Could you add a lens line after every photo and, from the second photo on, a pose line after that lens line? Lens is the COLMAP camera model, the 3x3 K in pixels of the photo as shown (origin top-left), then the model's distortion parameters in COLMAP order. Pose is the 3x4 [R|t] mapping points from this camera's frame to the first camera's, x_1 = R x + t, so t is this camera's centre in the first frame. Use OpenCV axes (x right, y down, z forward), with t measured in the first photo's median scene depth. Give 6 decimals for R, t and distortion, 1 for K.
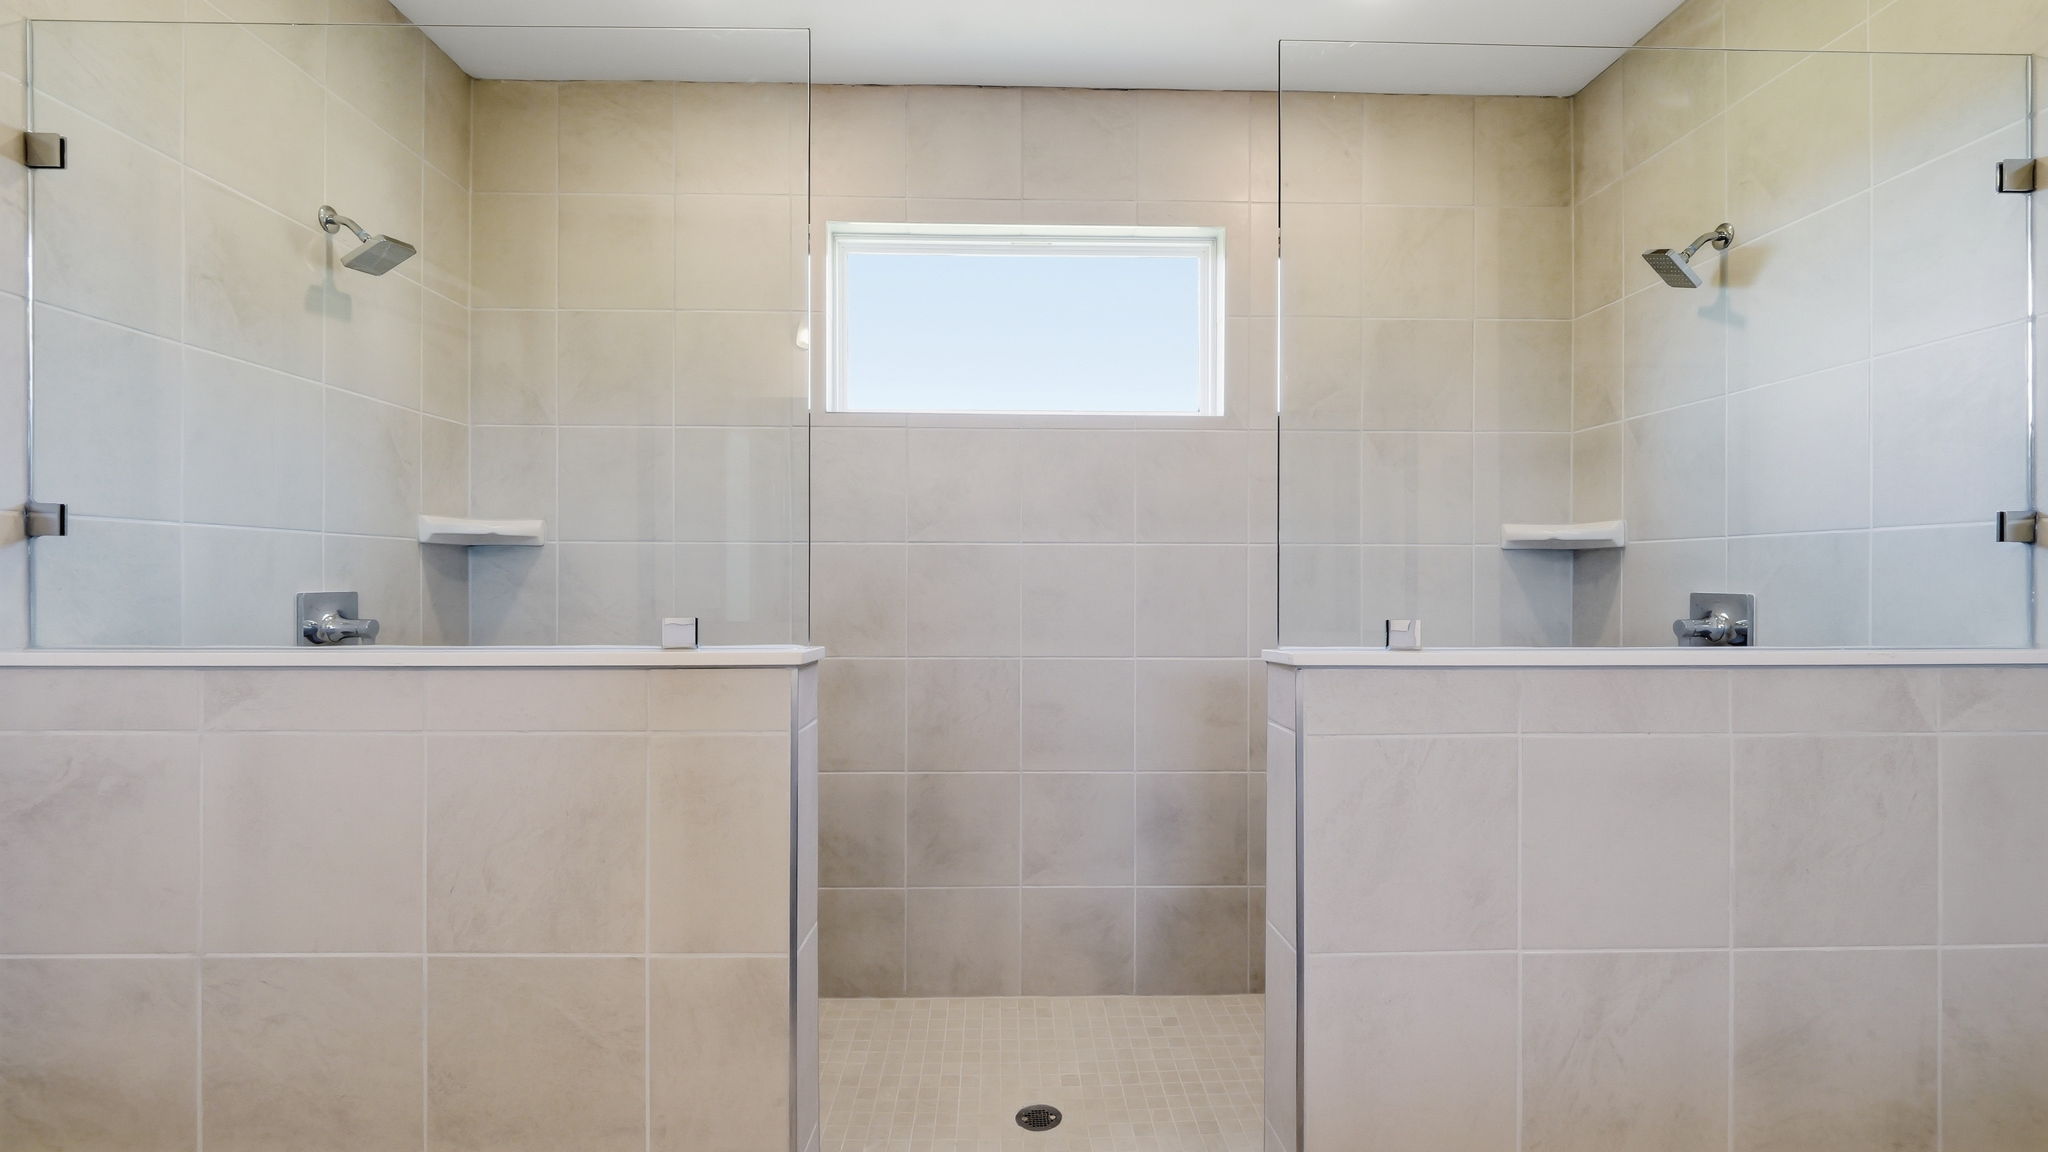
lens RADIAL K [[867.6, 0, 1024.0], [0, 867.6, 576.0], [0, 0, 1]] dist [-0.001577, -0.000149]
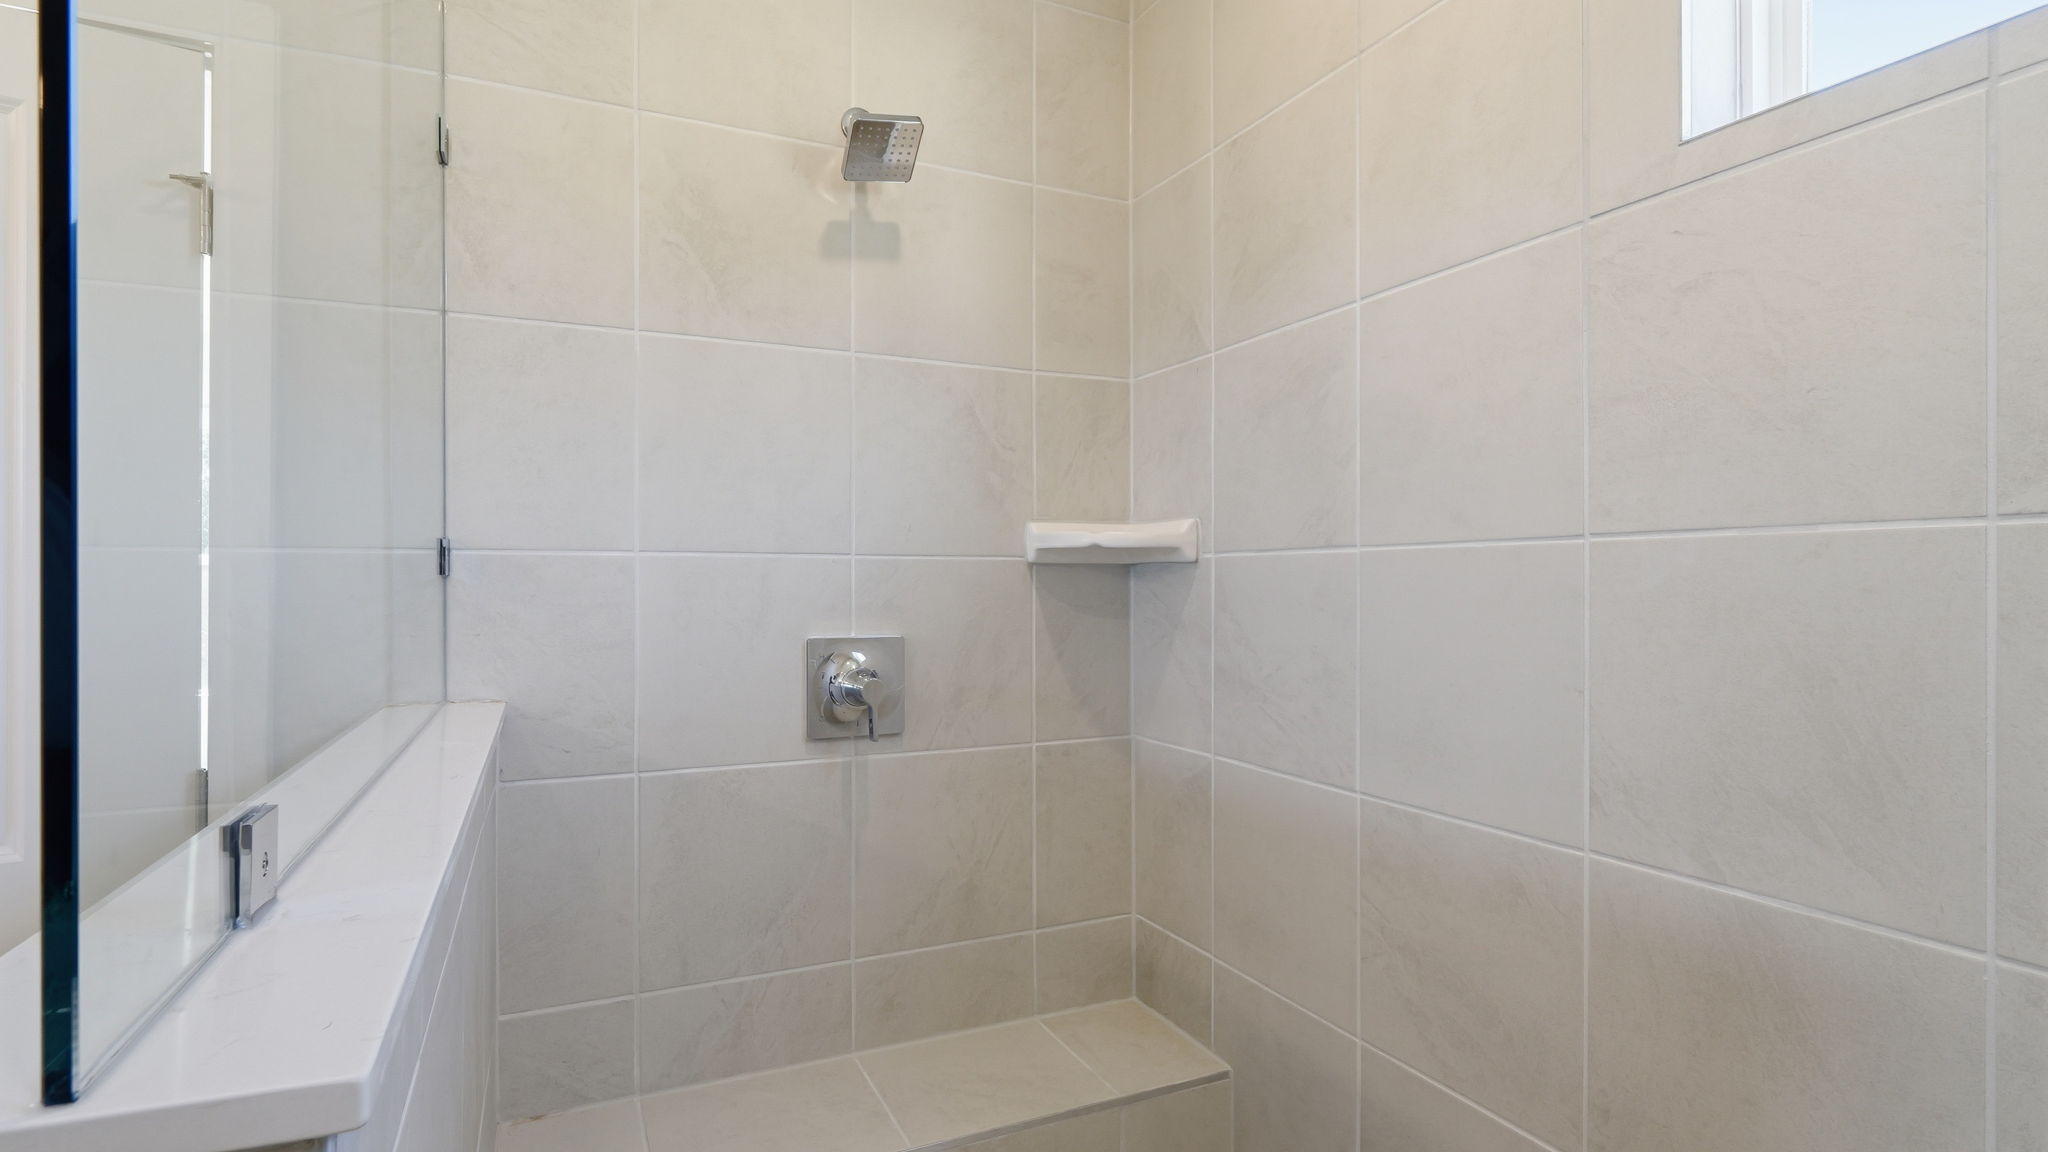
lens RADIAL K [[1015.4, 0, 1024.0], [0, 1015.4, 576.0], [0, 0, 1]] dist [0.000211, 0.001123]
pose [[0.396870, -0.010323, -0.917817, 0.028849], [0.002784, 0.999946, -0.010043, -0.018725], [0.917871, 0.001430, 0.396877, 0.627618]]
